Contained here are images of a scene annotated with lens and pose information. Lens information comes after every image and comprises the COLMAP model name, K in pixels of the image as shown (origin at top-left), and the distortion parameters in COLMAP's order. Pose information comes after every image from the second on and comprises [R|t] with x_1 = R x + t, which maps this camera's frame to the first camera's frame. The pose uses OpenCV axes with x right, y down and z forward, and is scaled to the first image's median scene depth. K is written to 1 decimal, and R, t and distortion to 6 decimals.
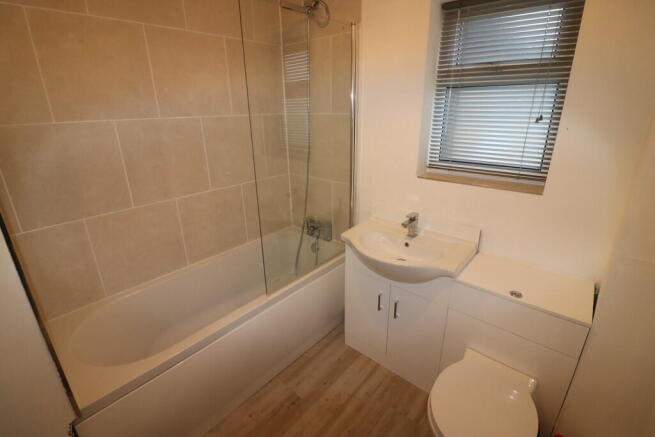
lens RADIAL K [[310.3, 0, 322.5], [0, 310.3, 214.6], [0, 0, 1]] dist [-0.004014, -0.001210]
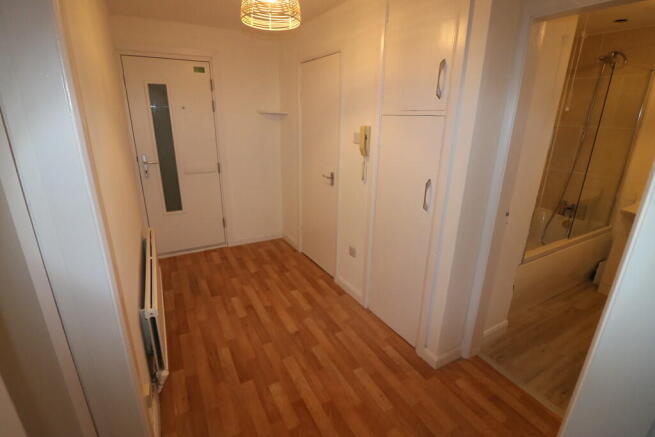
lens RADIAL K [[310.3, 0, 322.5], [0, 310.3, 214.6], [0, 0, 1]] dist [-0.004014, -0.001210]
pose [[0.939311, 0.133540, -0.316009, -0.625962], [-0.142516, 0.989778, -0.005355, 0.232645], [0.312064, 0.050067, 0.948741, -0.644812]]
